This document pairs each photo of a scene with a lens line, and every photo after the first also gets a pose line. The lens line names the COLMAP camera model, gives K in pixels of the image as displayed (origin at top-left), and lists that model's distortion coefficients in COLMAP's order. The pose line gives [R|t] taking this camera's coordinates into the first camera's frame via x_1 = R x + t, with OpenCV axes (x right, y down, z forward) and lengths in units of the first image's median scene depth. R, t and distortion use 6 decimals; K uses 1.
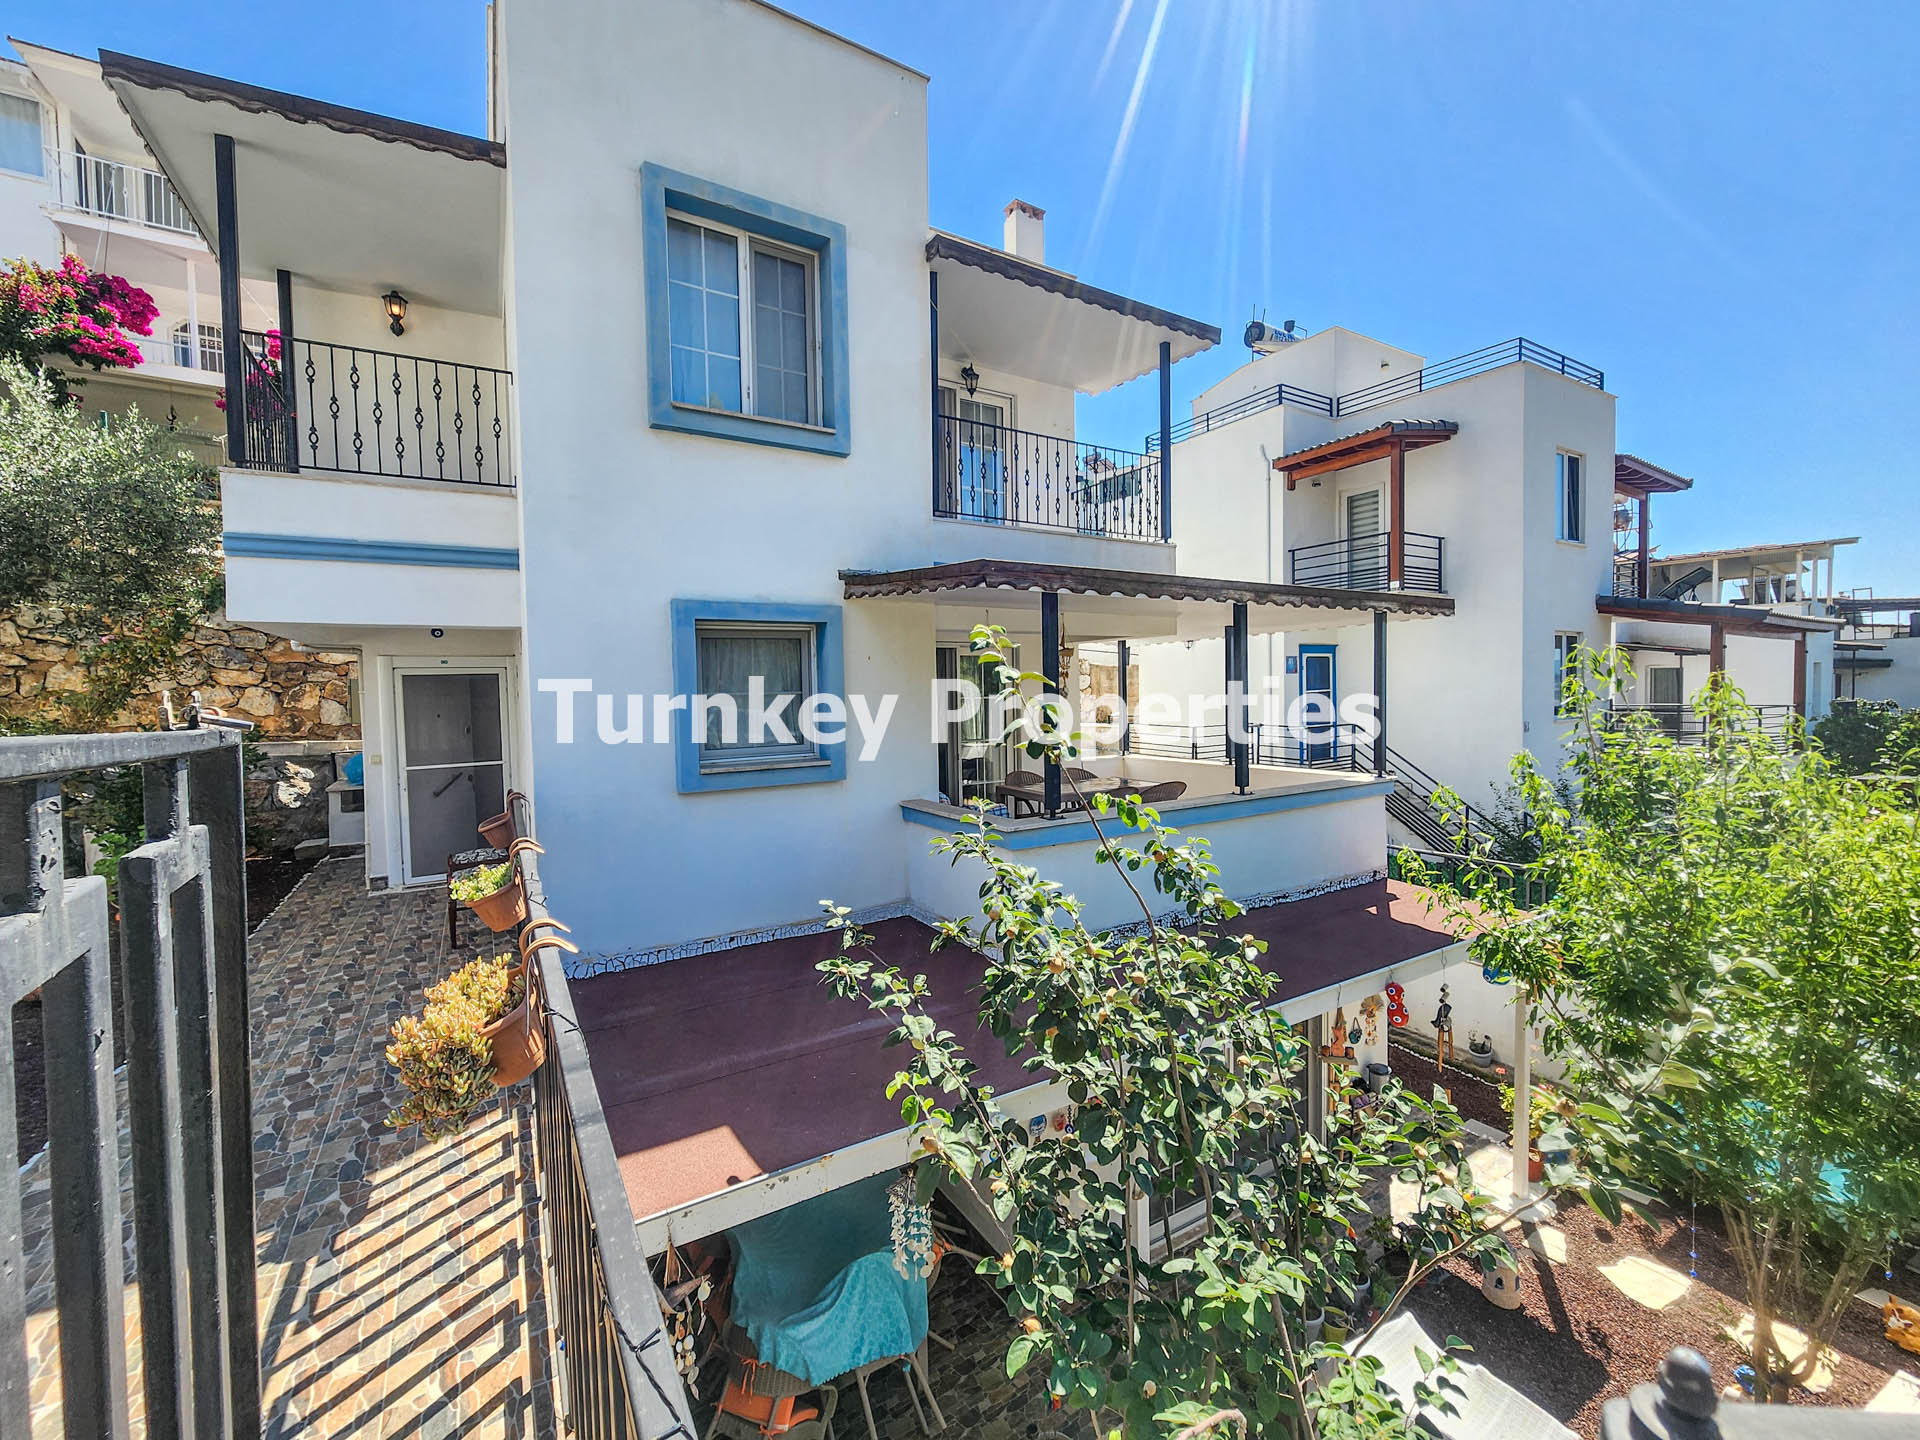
lens RADIAL K [[784.4, 0, 963.7], [0, 784.4, 717.4], [0, 0, 1]] dist [0.000790, 0.000342]
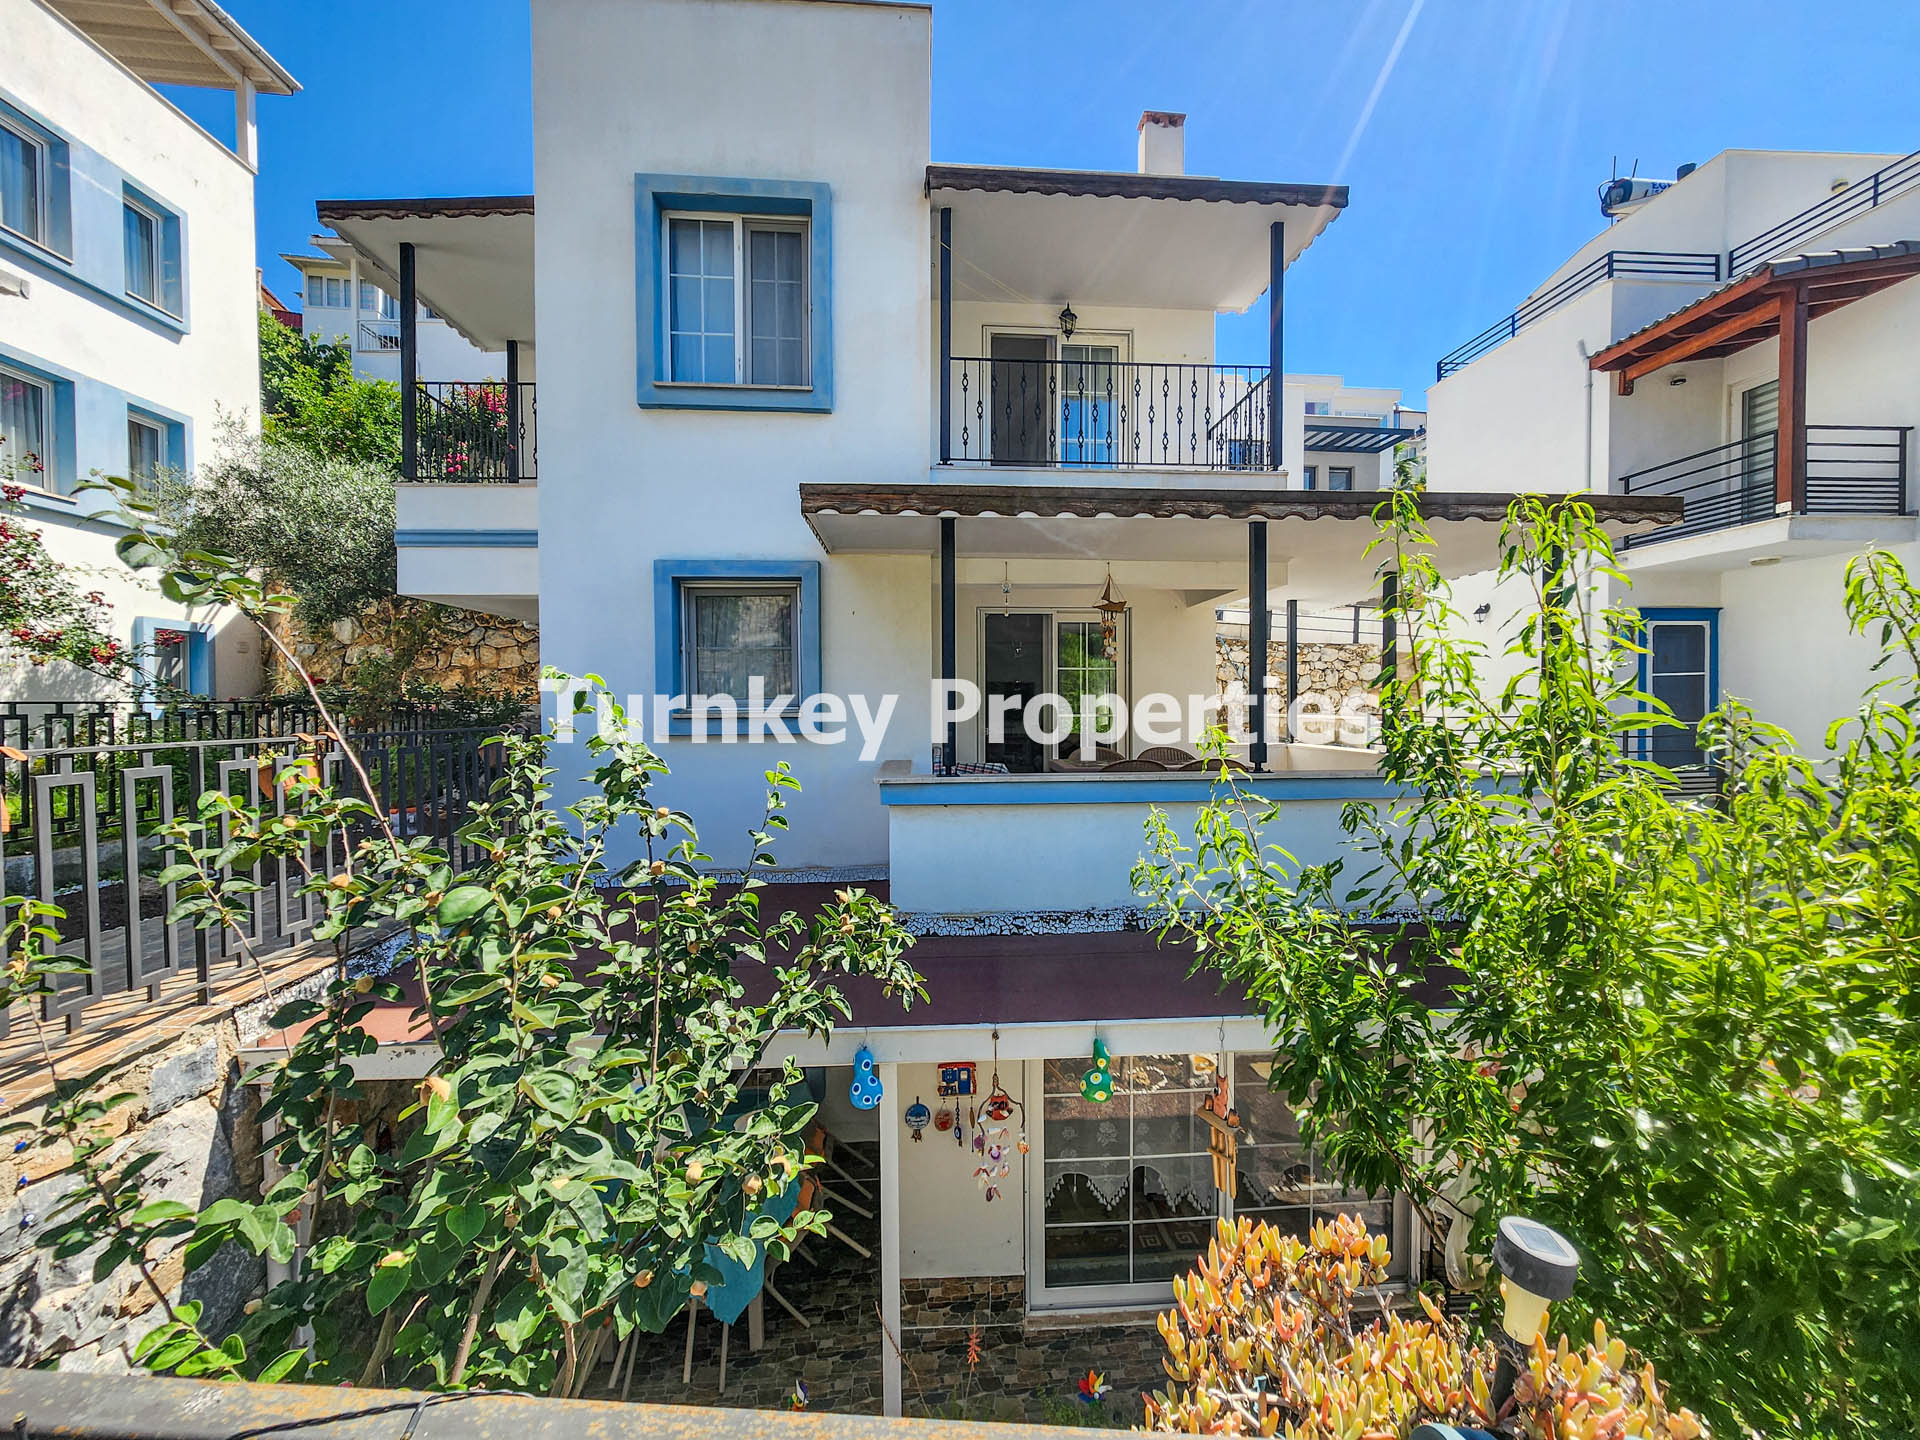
lens RADIAL K [[784.4, 0, 966.5], [0, 784.4, 716.9], [0, 0, 1]] dist [0.000790, 0.000342]
pose [[0.888787, 0.022870, -0.457750, 0.435516], [-0.027801, 0.999605, -0.004038, 0.052779], [0.457477, 0.016315, 0.889072, 0.174880]]
